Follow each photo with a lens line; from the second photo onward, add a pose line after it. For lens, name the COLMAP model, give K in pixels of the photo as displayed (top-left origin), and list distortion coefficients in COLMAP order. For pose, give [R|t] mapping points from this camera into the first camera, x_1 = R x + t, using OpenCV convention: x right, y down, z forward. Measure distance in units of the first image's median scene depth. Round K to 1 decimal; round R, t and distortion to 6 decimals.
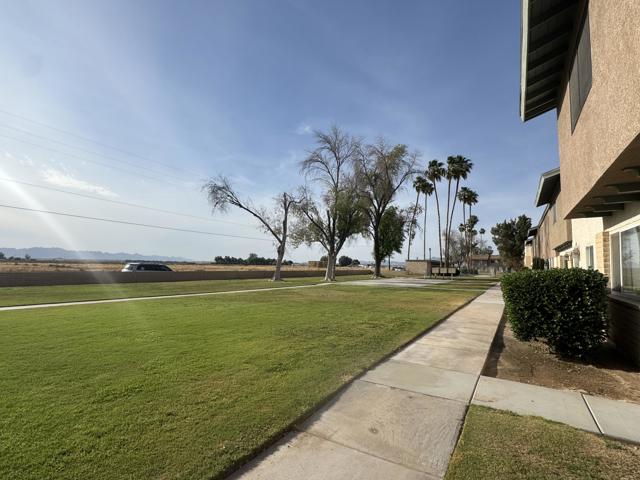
lens RADIAL K [[320.4, 0, 318.1], [0, 320.4, 240.8], [0, 0, 1]] dist [0.006920, 0.001264]
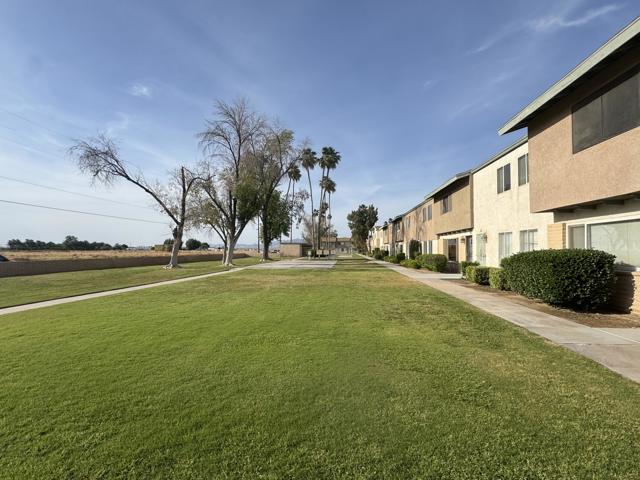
lens RADIAL K [[320.4, 0, 318.9], [0, 320.4, 243.9], [0, 0, 1]] dist [0.006920, 0.001264]
pose [[0.891663, -0.009267, 0.452605, -0.118179], [-0.019472, 0.998080, 0.058795, 0.000138], [-0.452281, -0.061239, 0.889771, 0.032597]]
